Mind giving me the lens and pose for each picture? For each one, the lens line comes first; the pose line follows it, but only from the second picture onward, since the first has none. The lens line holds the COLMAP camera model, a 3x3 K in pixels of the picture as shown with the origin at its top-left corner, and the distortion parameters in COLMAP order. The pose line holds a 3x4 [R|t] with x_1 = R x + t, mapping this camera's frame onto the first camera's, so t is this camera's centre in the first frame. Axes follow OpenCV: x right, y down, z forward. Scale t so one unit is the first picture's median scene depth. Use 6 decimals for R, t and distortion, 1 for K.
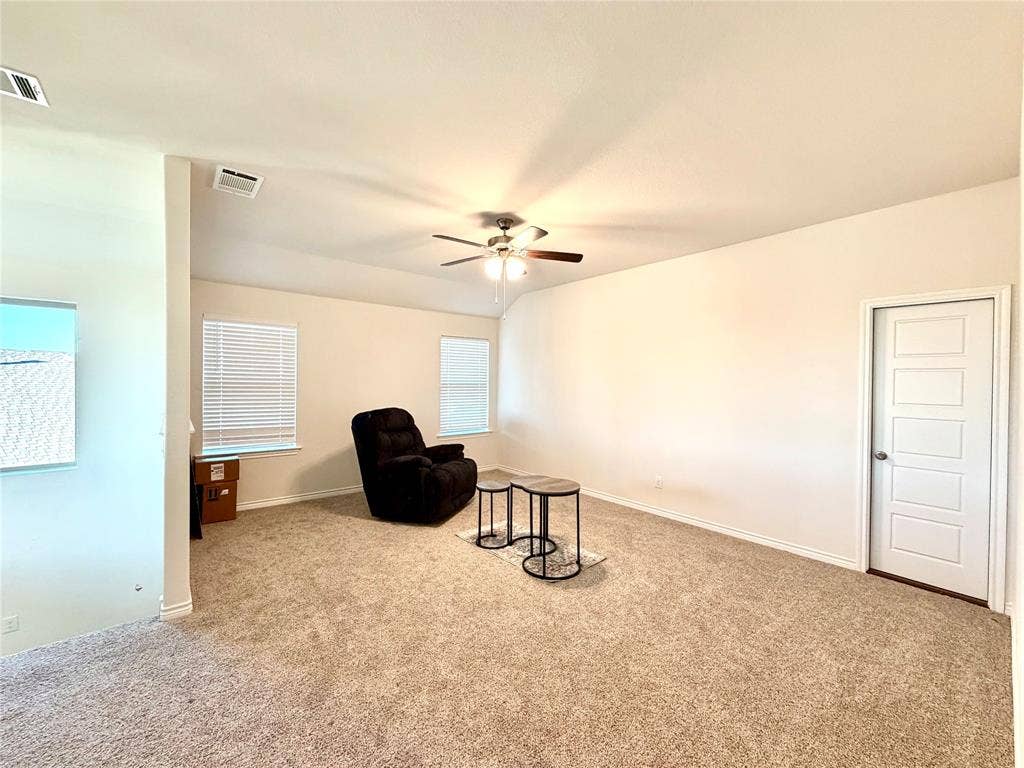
lens RADIAL K [[408.0, 0, 512.0], [0, 408.0, 384.0], [0, 0, 1]] dist [-0.000270, 0.000597]
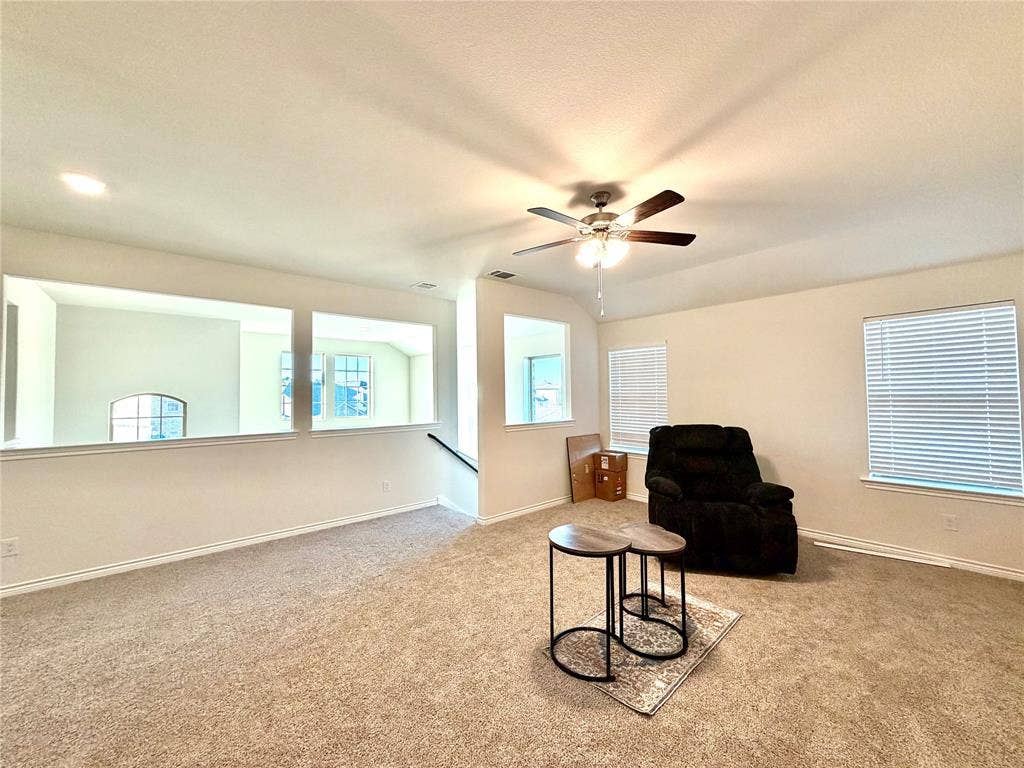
lens RADIAL K [[408.0, 0, 512.0], [0, 408.0, 384.0], [0, 0, 1]] dist [-0.000270, 0.000597]
pose [[0.026039, -0.036136, -0.999008, 0.641416], [0.004134, 0.999342, -0.036040, 0.002349], [0.999652, -0.003191, 0.026171, 0.664748]]
